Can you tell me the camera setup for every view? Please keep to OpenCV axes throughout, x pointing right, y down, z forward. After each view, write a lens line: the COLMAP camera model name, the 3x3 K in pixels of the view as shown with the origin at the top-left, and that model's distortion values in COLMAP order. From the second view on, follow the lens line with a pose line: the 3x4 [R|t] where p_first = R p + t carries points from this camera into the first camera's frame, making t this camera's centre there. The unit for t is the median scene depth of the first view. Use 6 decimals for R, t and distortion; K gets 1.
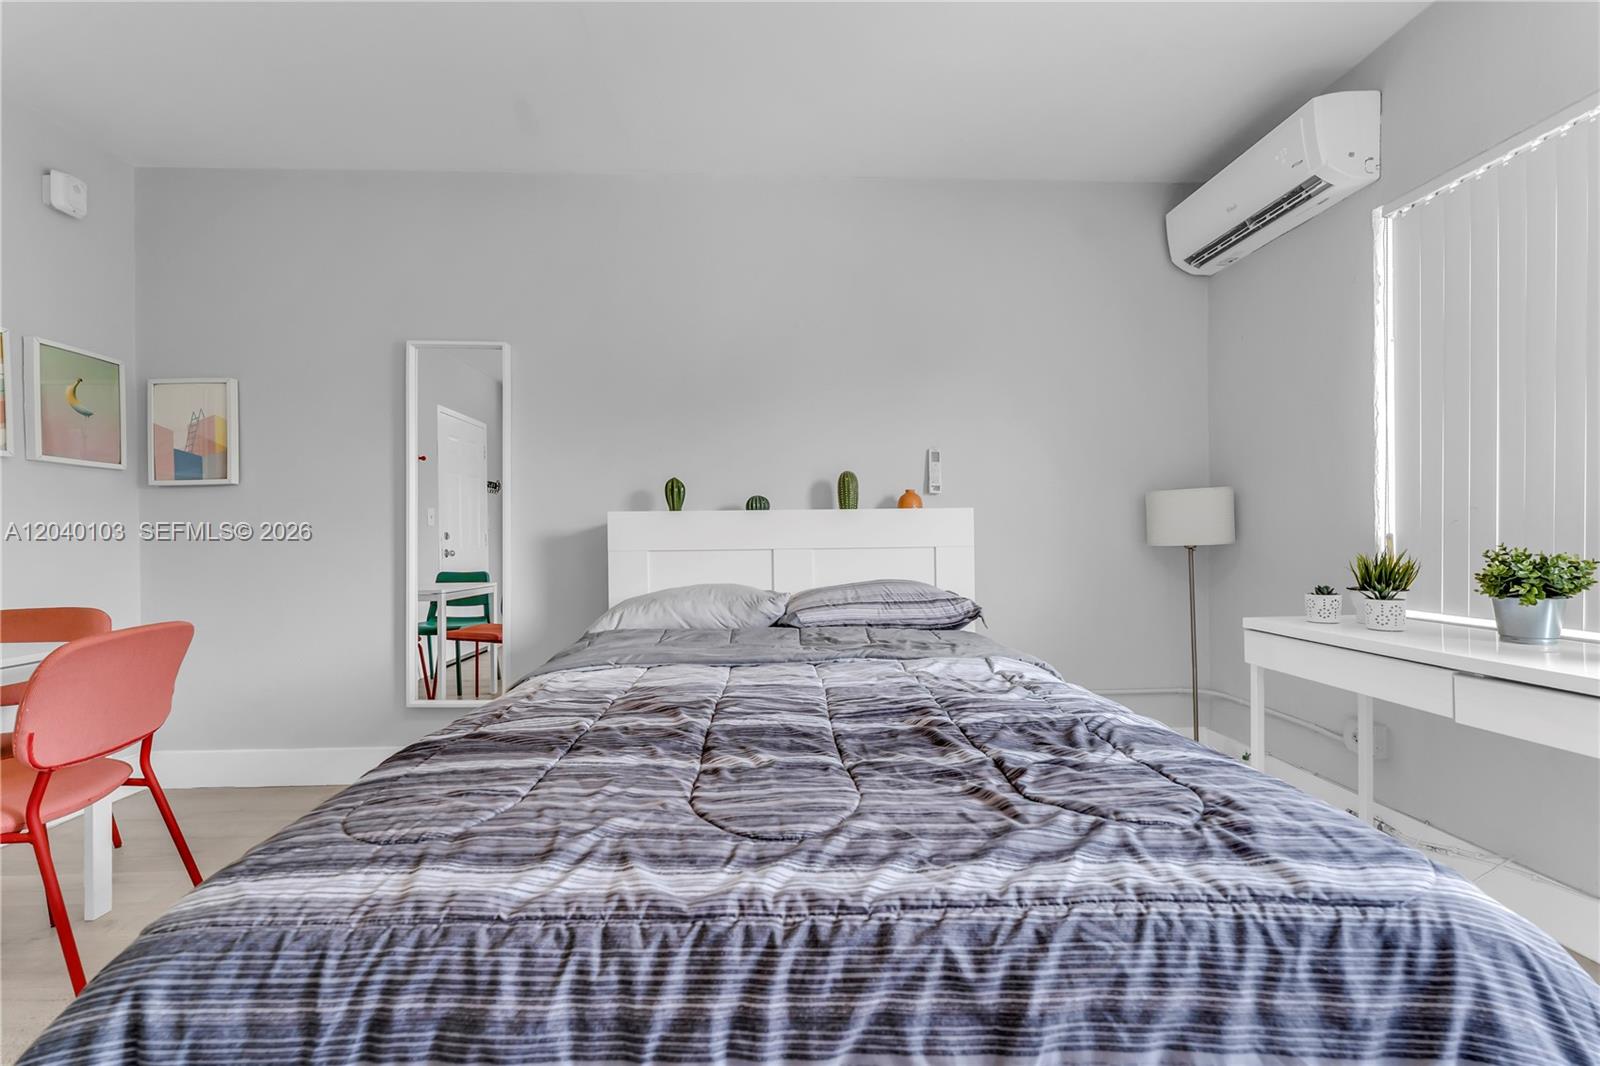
lens RADIAL K [[657.9, 0, 789.6], [0, 657.9, 555.9], [0, 0, 1]] dist [0.000348, -0.000427]
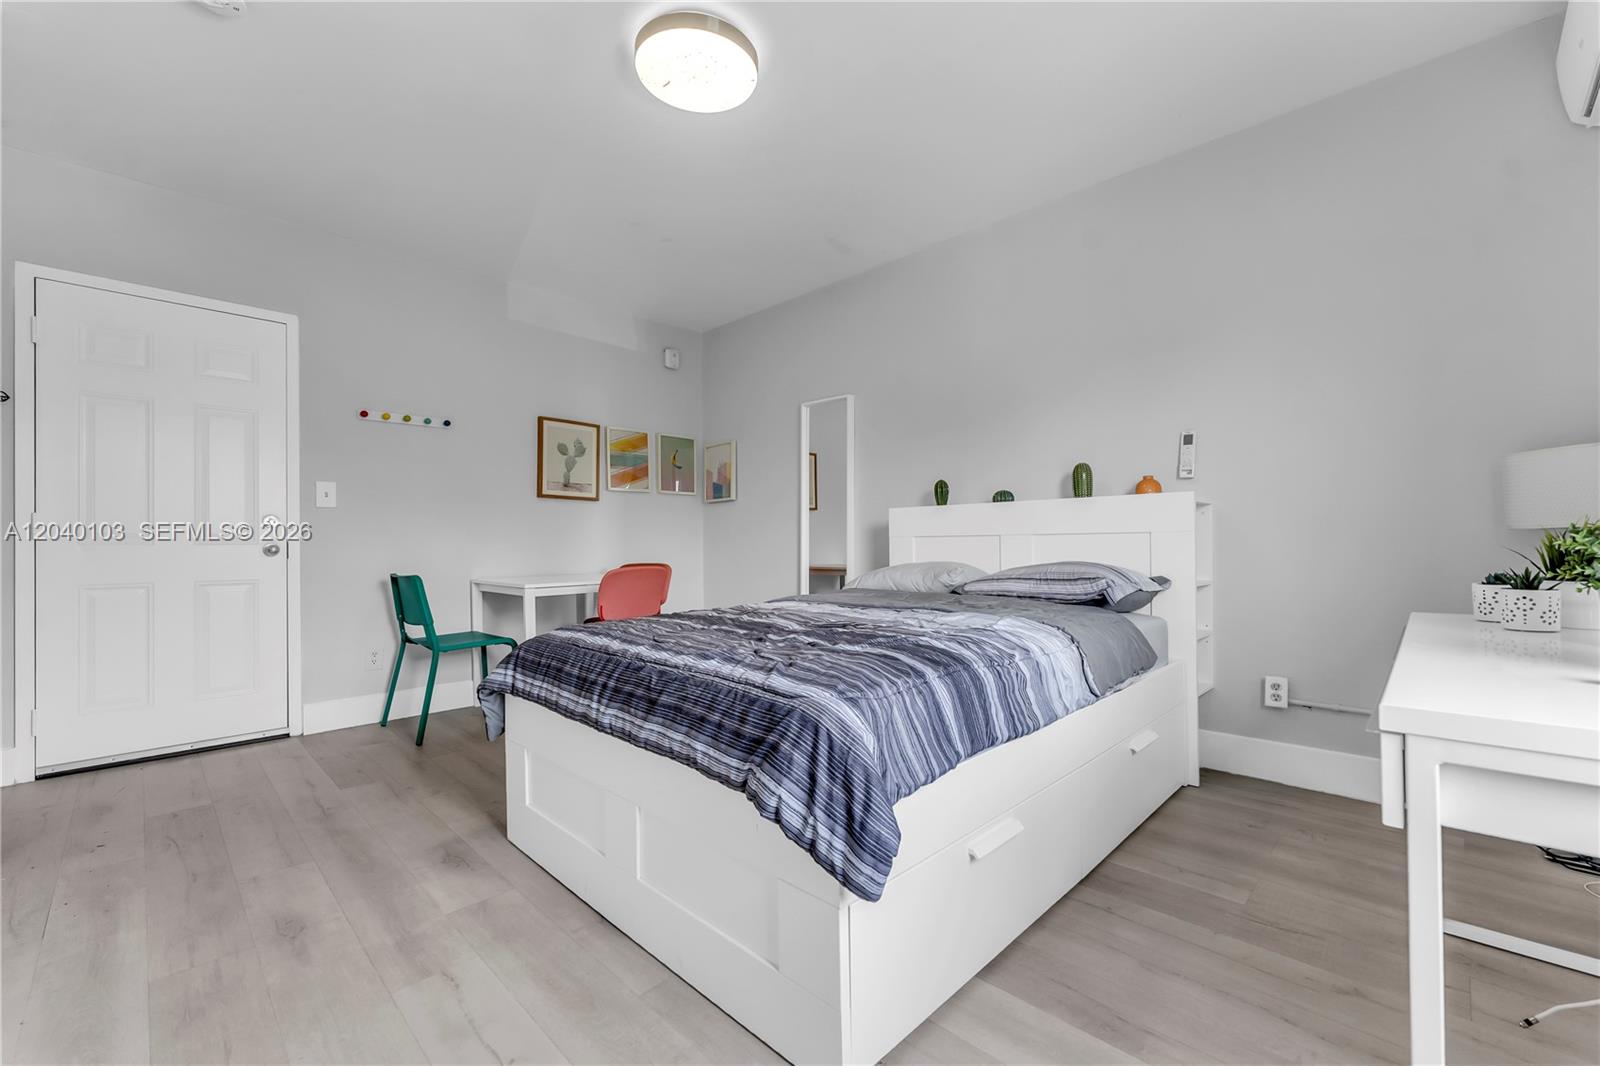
lens RADIAL K [[657.9, 0, 797.2], [0, 657.9, 537.9], [0, 0, 1]] dist [0.000348, -0.000427]
pose [[0.699523, -0.003876, -0.714600, 0.561247], [0.000502, 0.999988, -0.004932, 0.001948], [0.714610, 0.003091, 0.699516, -0.115945]]
